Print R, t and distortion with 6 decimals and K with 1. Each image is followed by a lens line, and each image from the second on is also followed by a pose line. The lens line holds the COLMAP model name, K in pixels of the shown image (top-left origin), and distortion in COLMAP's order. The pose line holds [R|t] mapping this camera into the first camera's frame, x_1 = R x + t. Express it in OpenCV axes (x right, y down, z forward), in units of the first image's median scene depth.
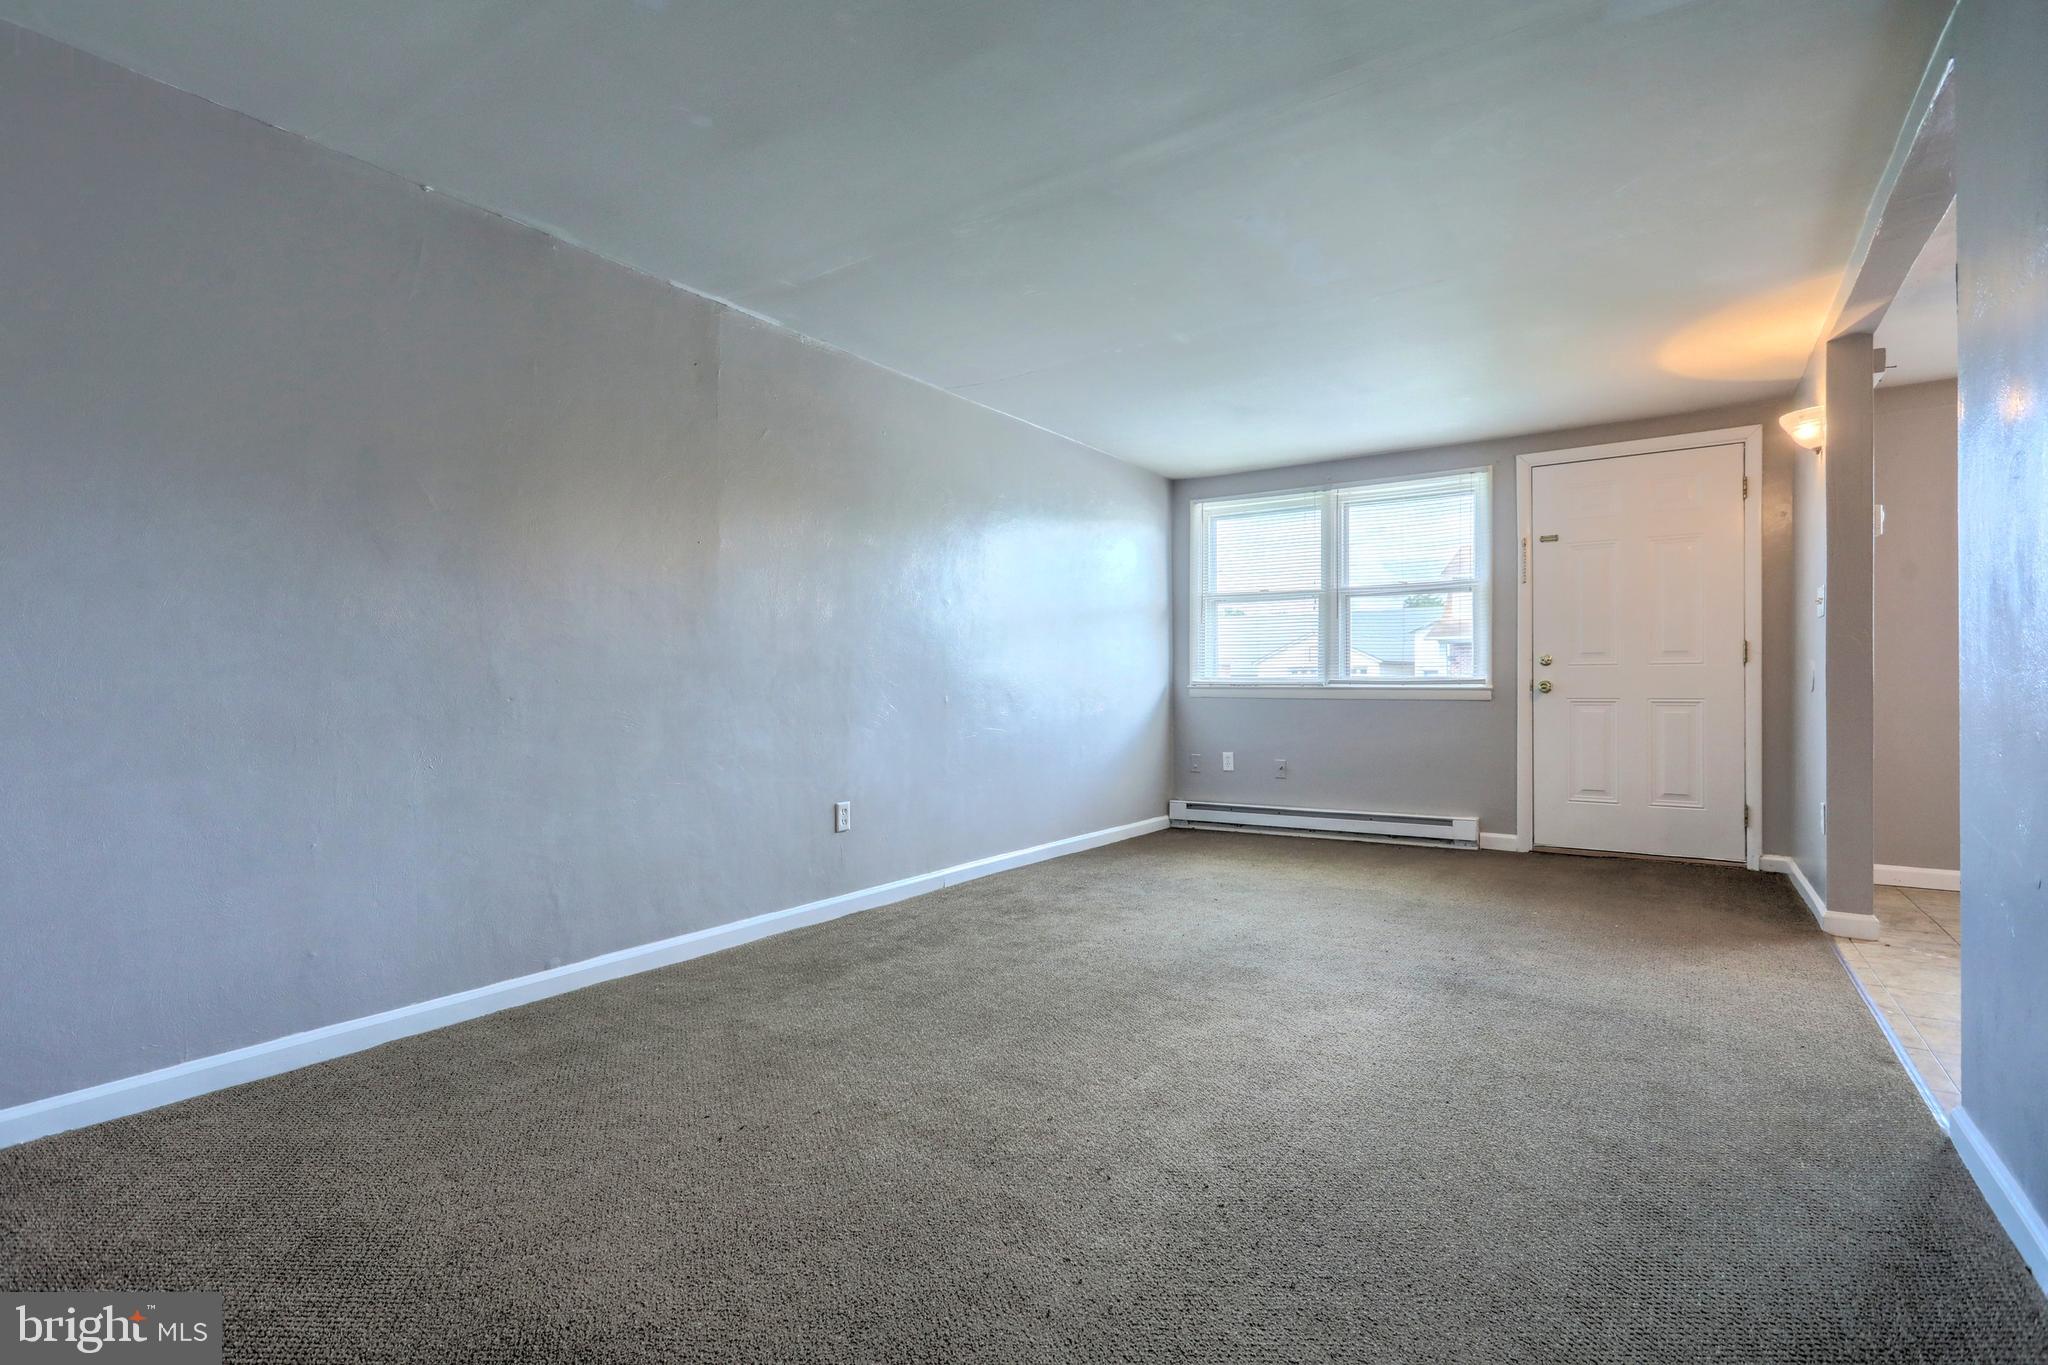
lens RADIAL K [[971.5, 0, 1016.8], [0, 971.5, 681.6], [0, 0, 1]] dist [0.002262, 0.000785]
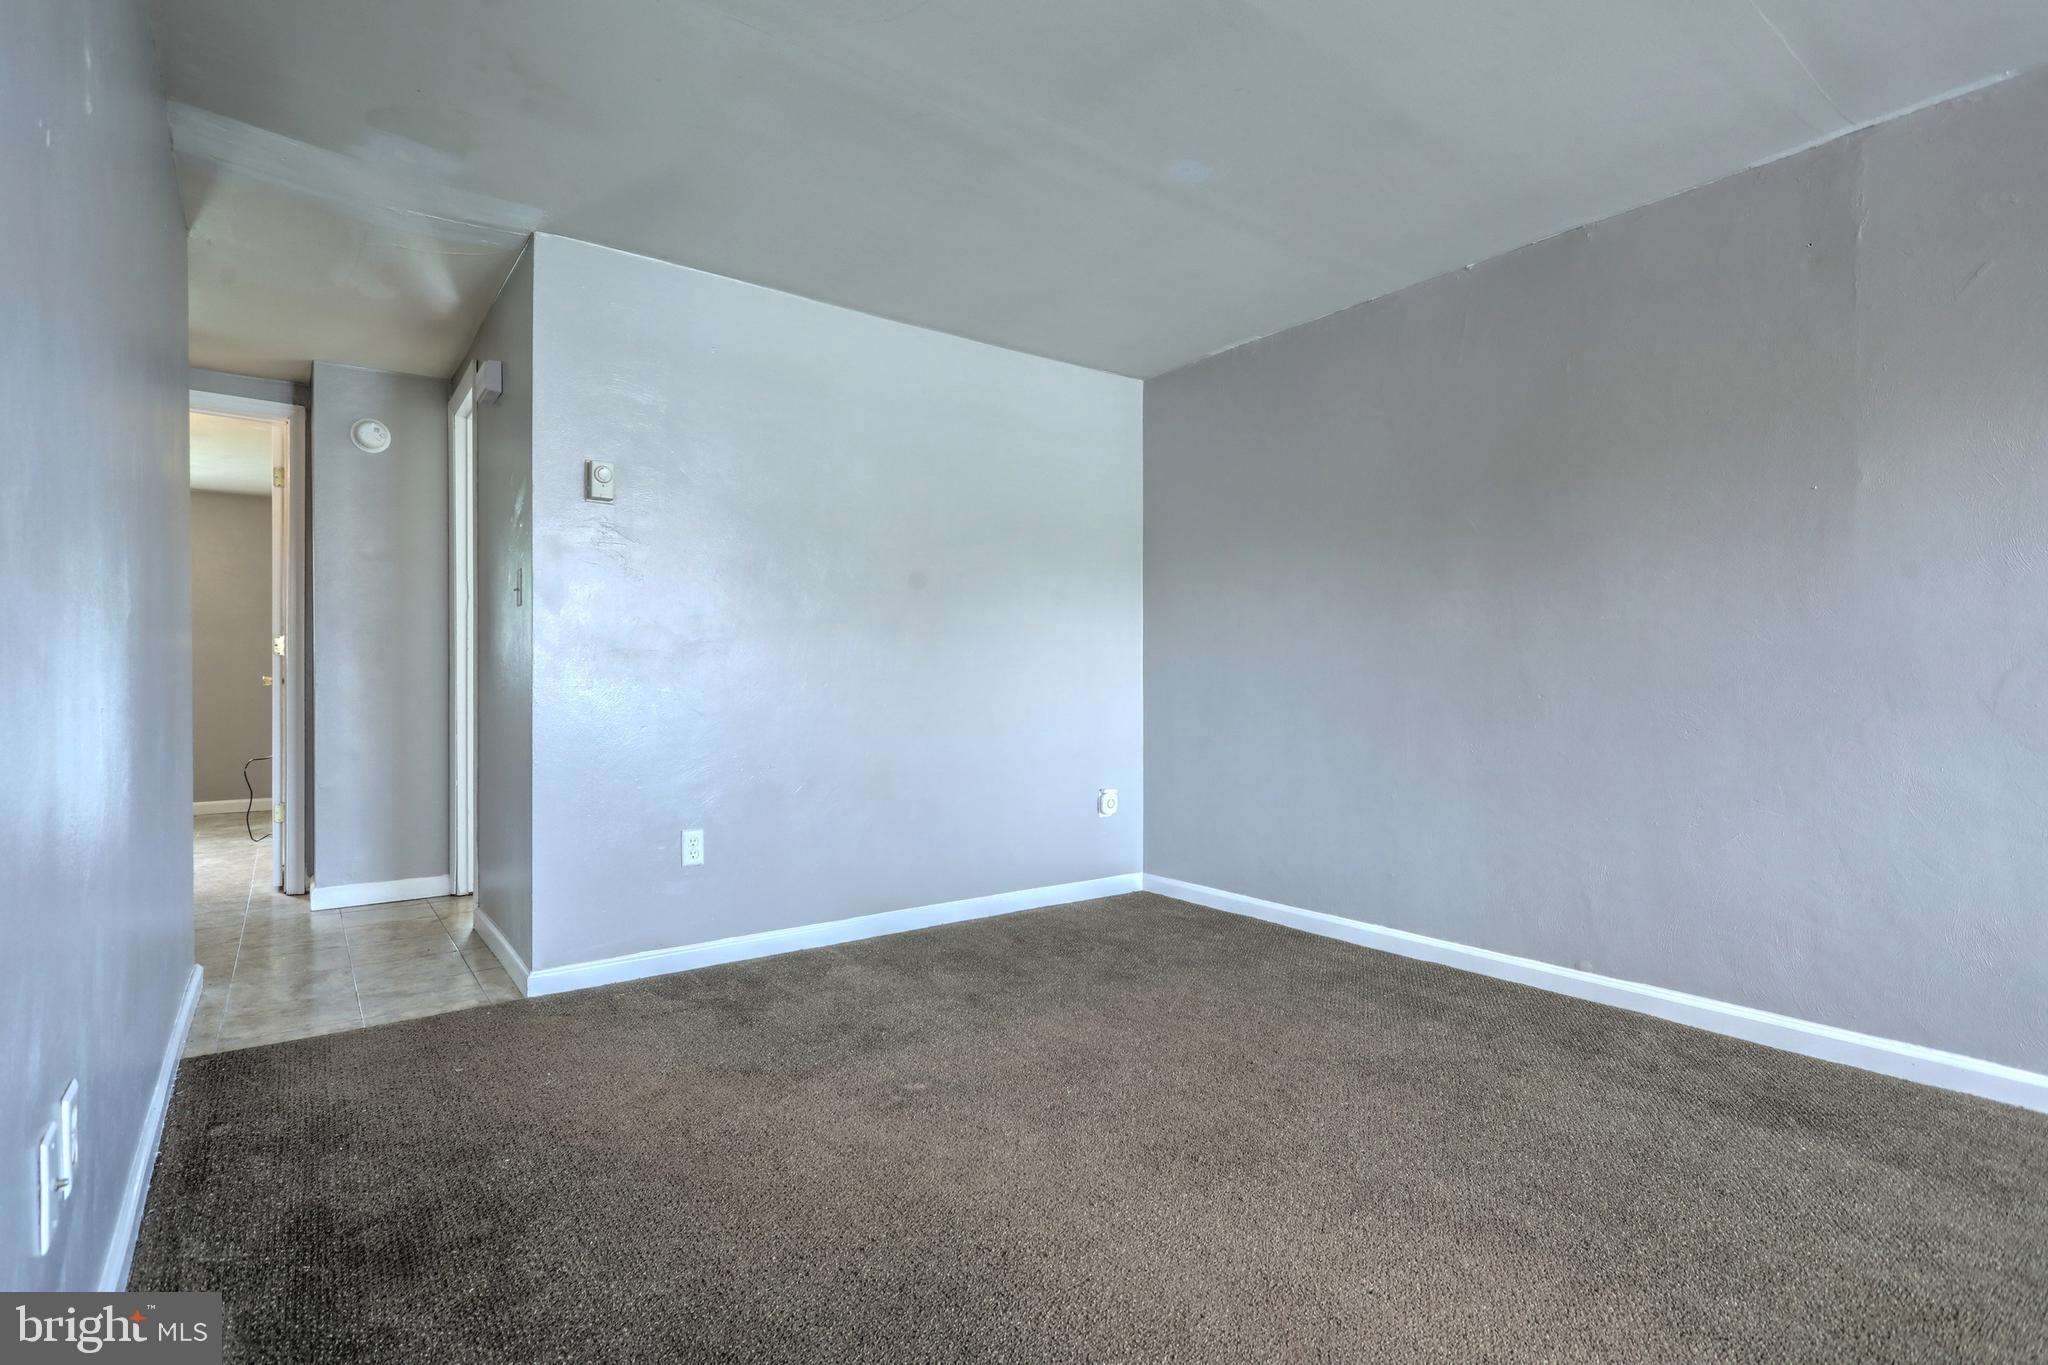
lens RADIAL K [[971.5, 0, 1020.5], [0, 971.5, 677.6], [0, 0, 1]] dist [0.002262, 0.000785]
pose [[-0.309690, 0.014651, -0.950725, 0.624927], [0.018130, 0.999790, 0.009502, -0.022987], [0.950665, -0.014294, -0.309890, 0.744797]]
